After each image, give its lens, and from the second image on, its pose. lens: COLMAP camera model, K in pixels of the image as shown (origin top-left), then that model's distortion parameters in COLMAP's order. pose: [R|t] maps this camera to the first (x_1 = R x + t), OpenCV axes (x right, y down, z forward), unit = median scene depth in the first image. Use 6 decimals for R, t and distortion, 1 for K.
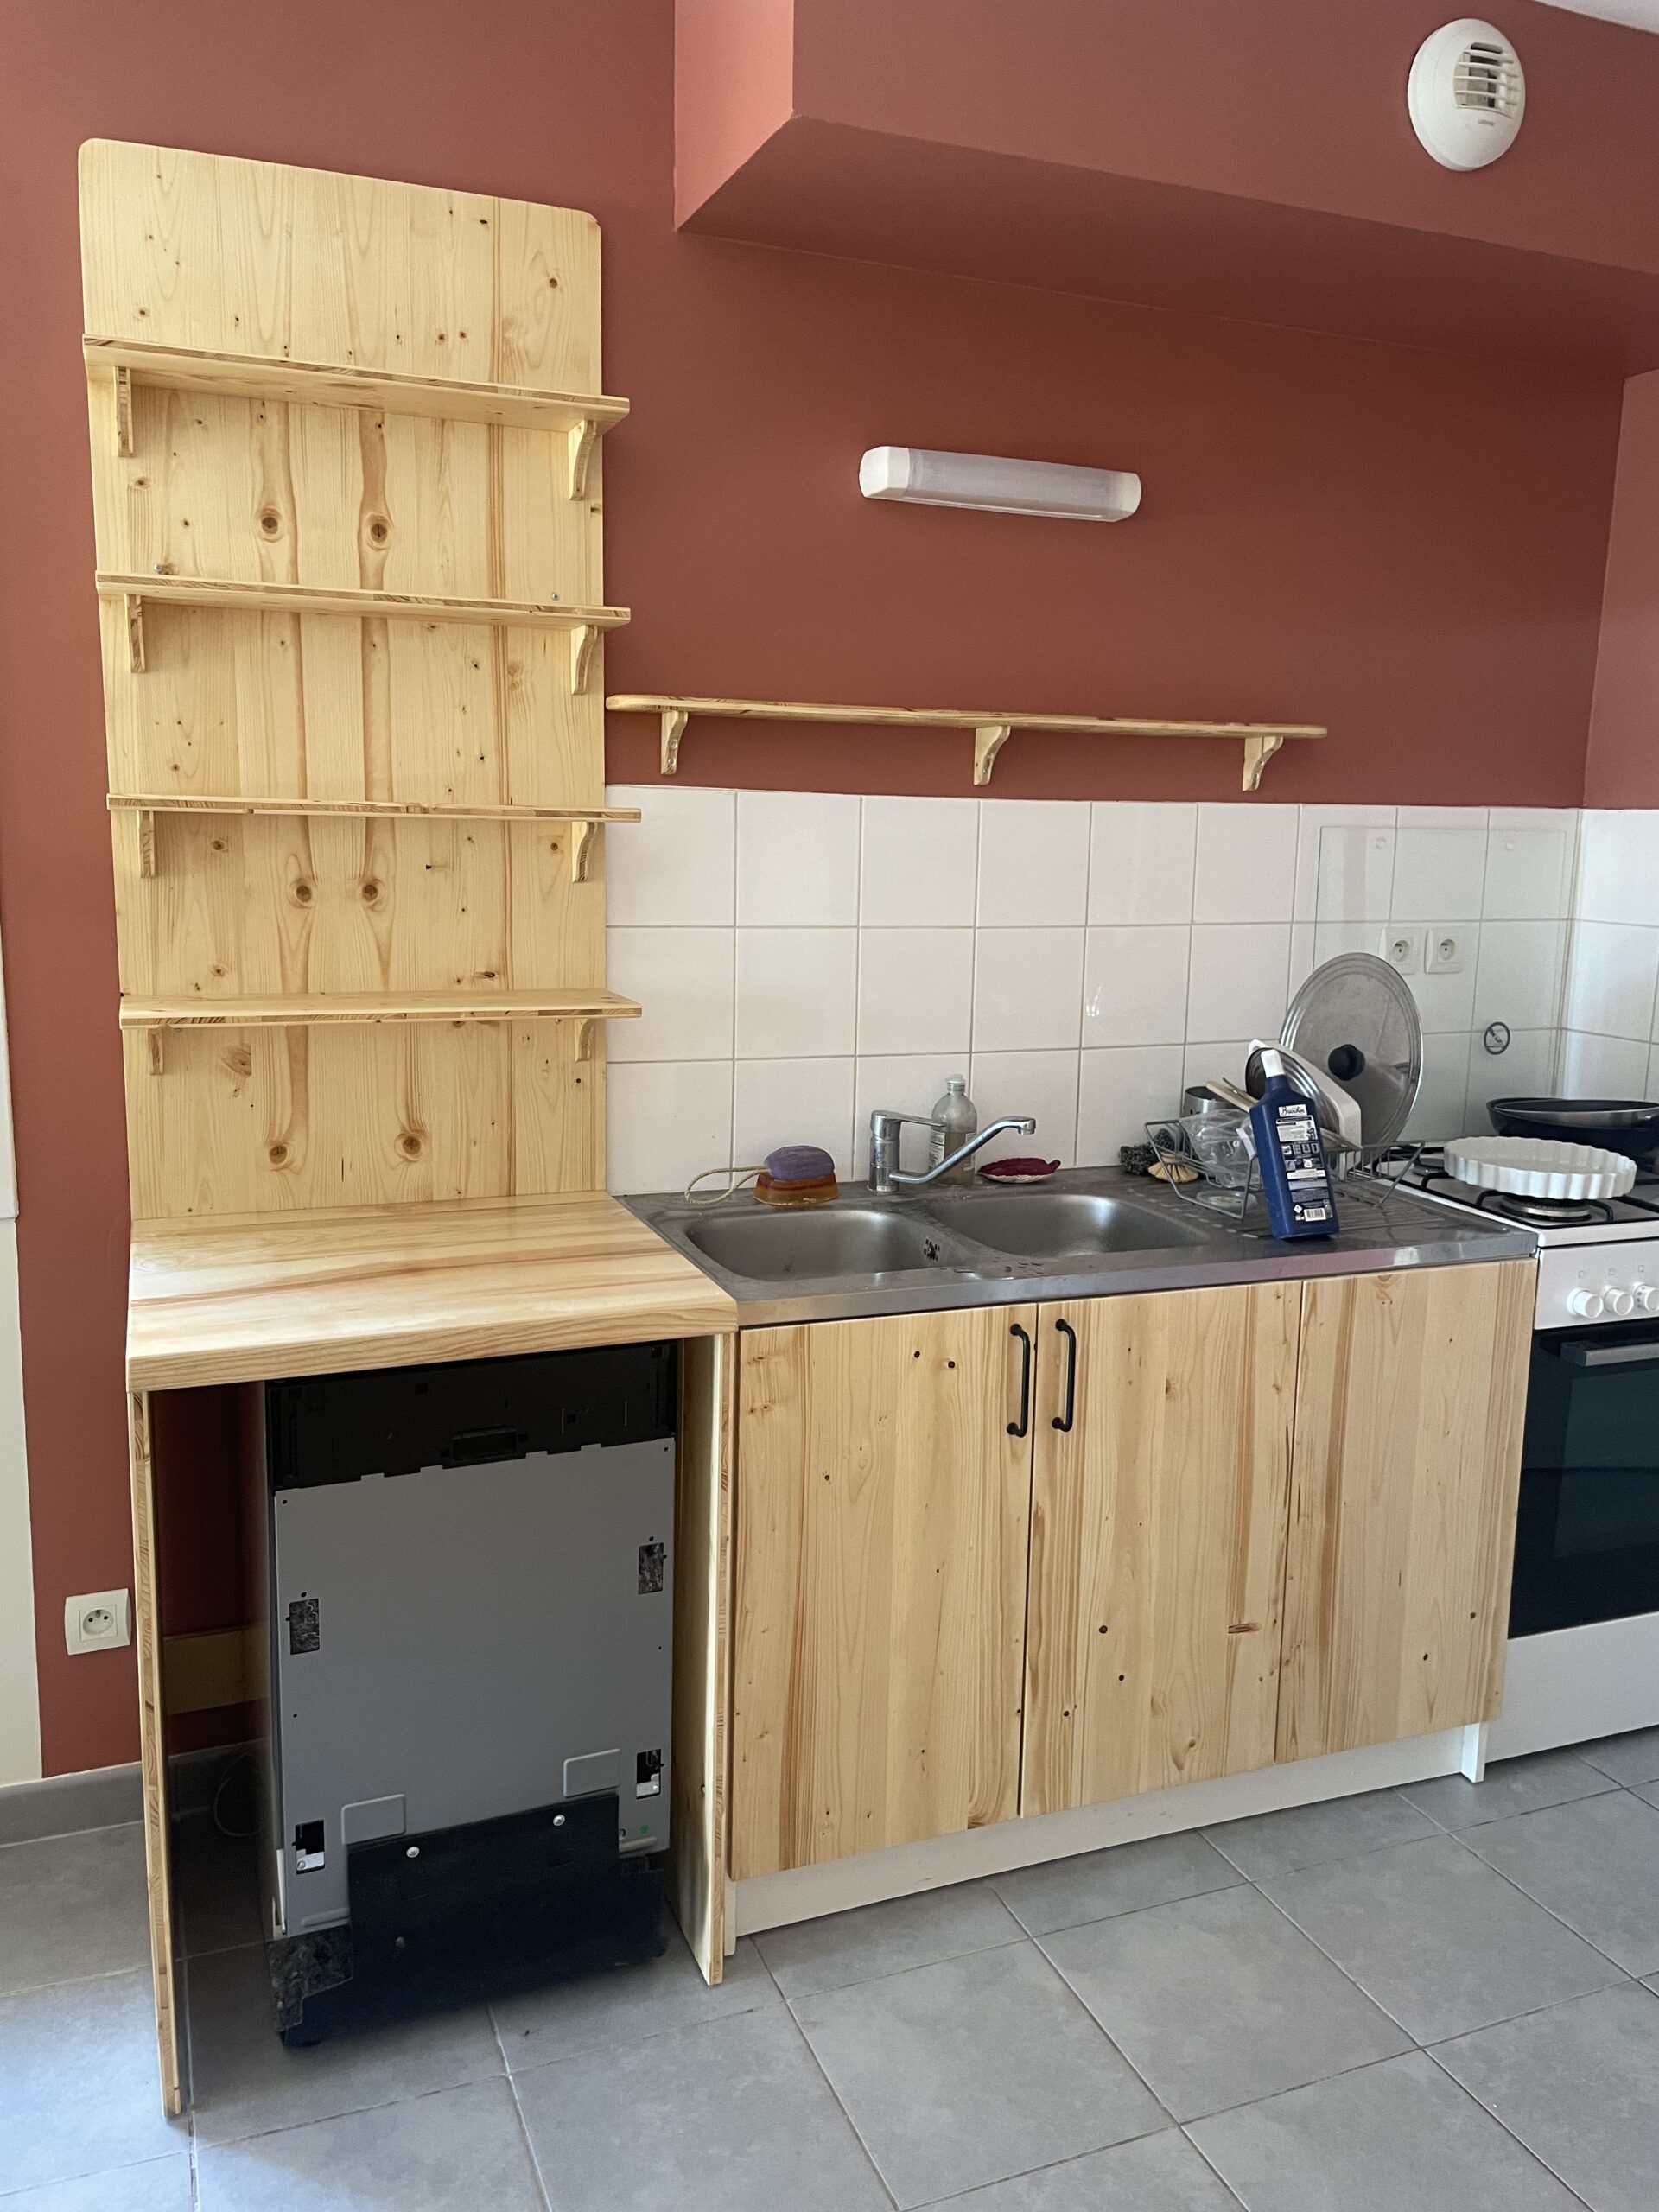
lens RADIAL K [[1725.0, 0, 829.5], [0, 1725.0, 1106.0], [0, 0, 1]] dist [0.079070, -0.071433]
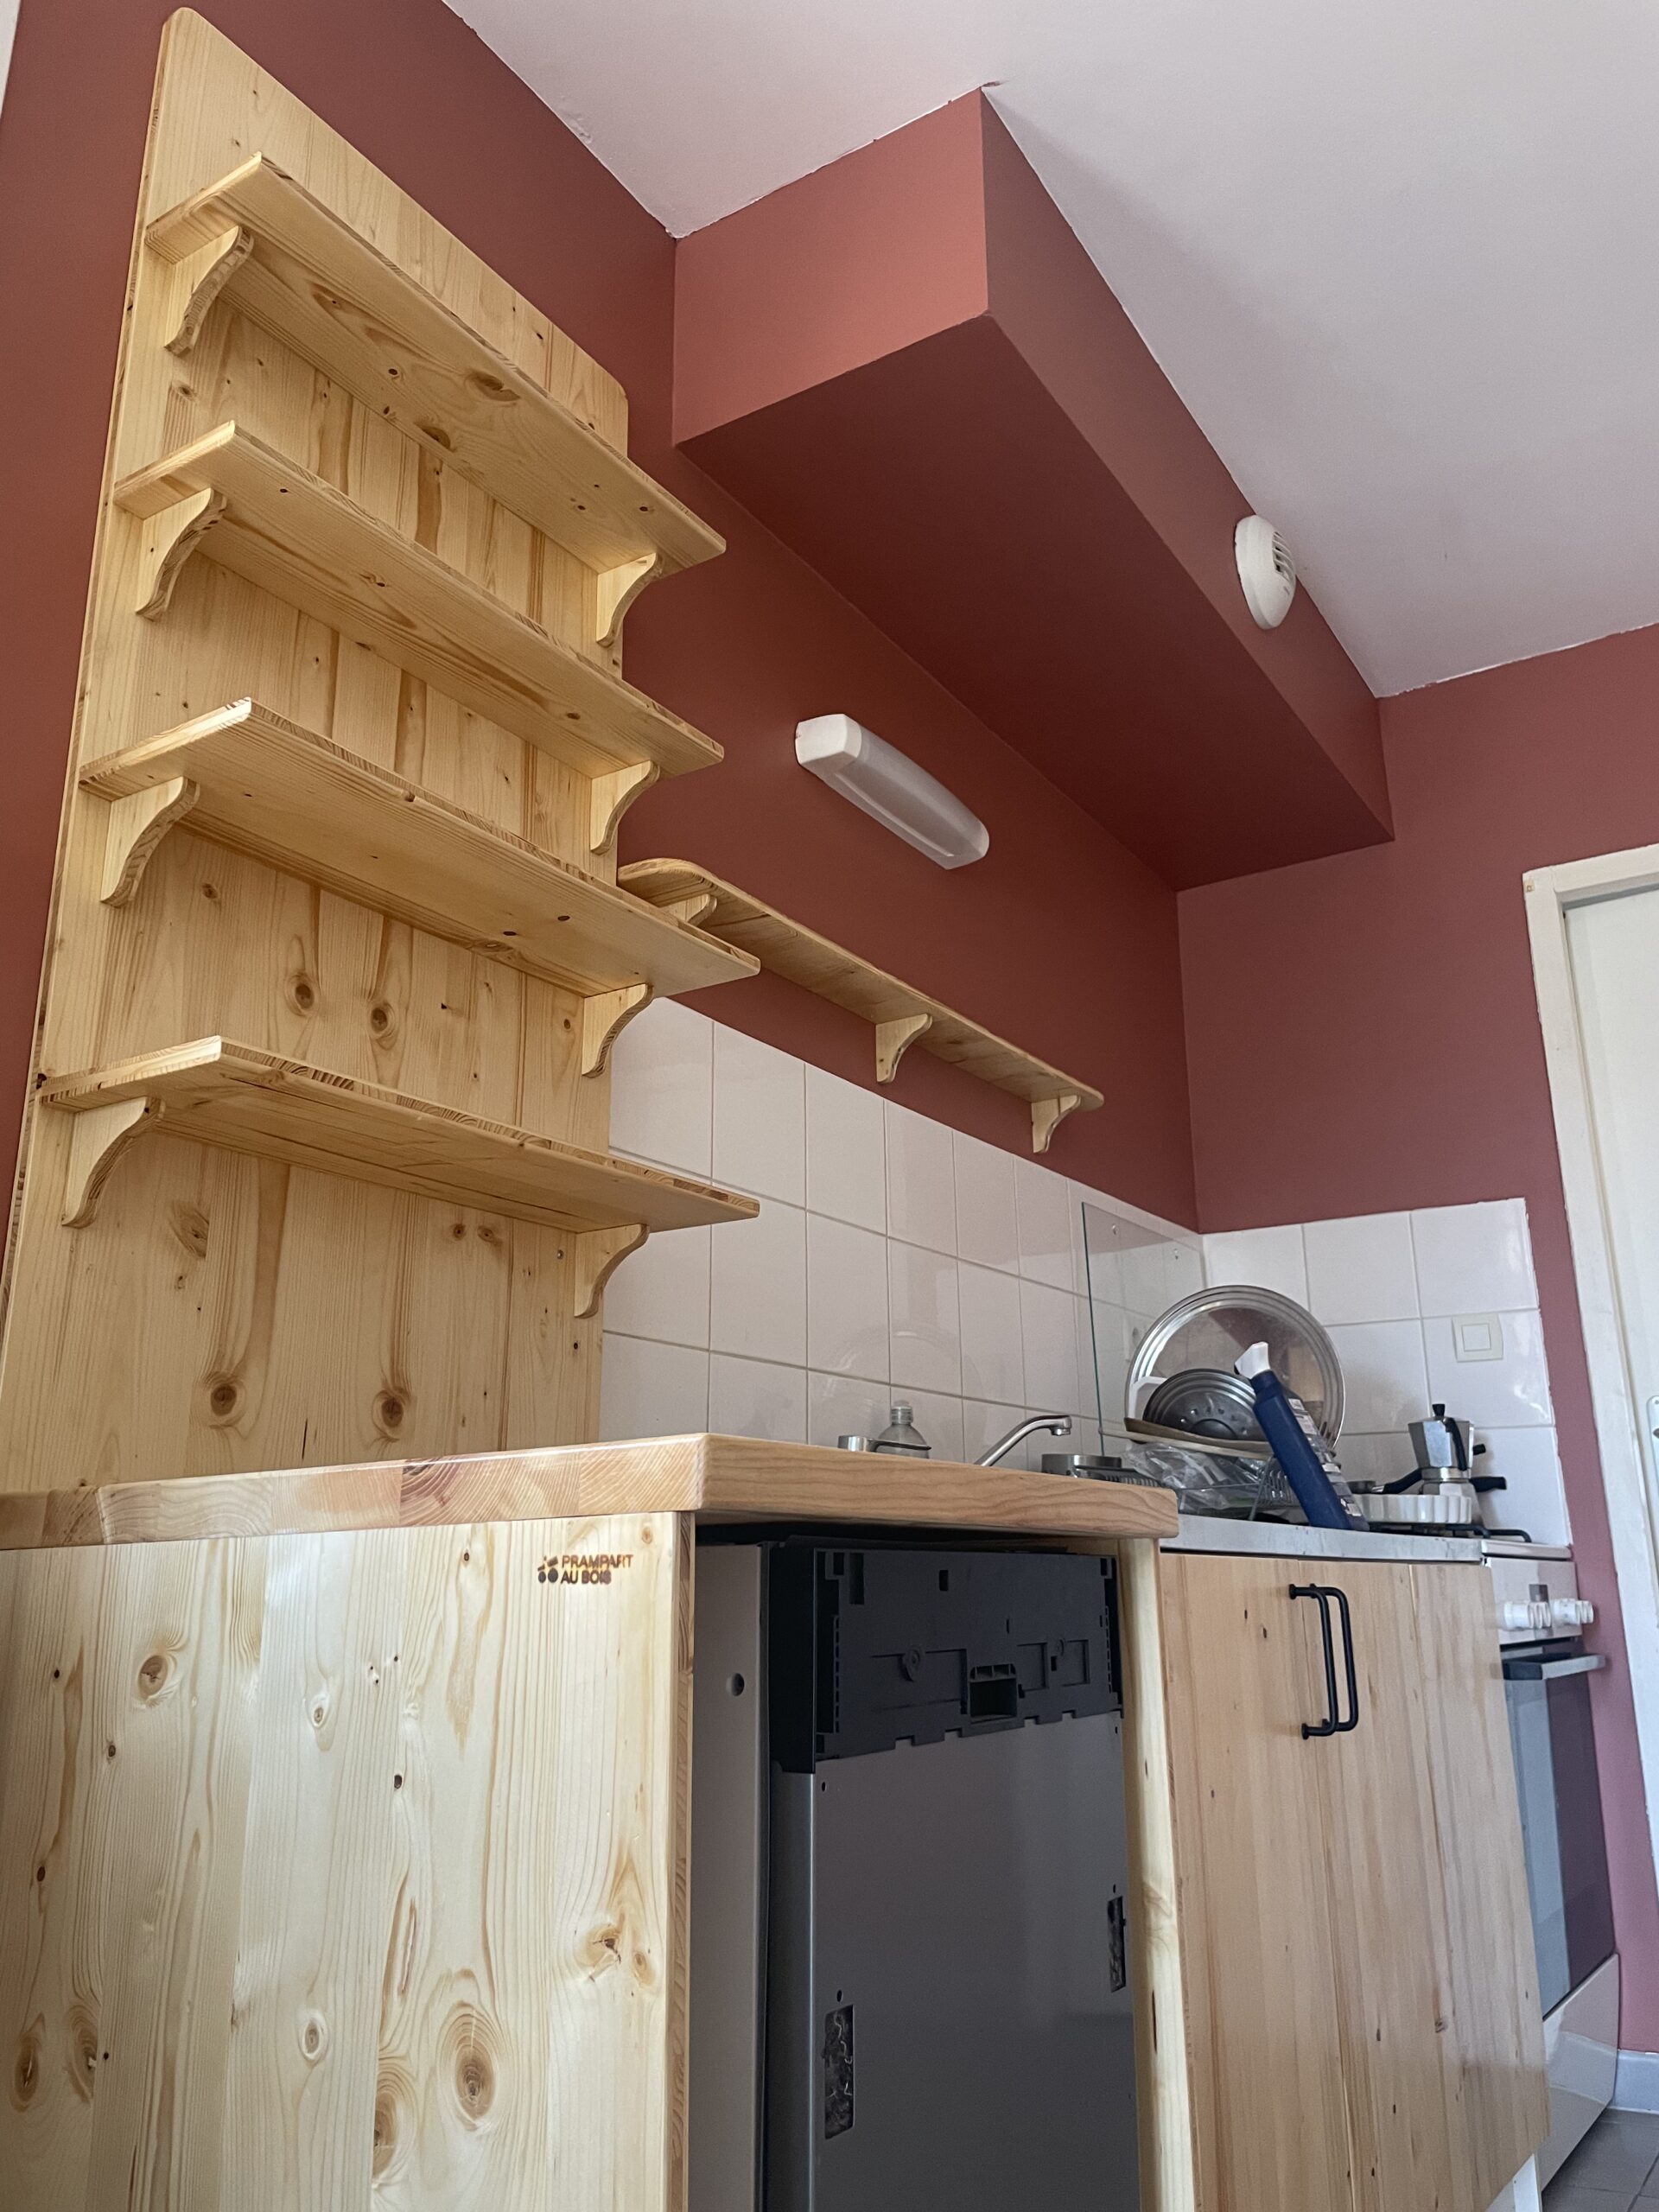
lens RADIAL K [[1725.0, 0, 829.5], [0, 1725.0, 1106.0], [0, 0, 1]] dist [0.079070, -0.071433]
pose [[0.802246, 0.136616, 0.581152, -0.514028], [0.128789, 0.910938, -0.391926, 0.196144], [-0.582937, 0.389267, 0.713201, 0.428457]]
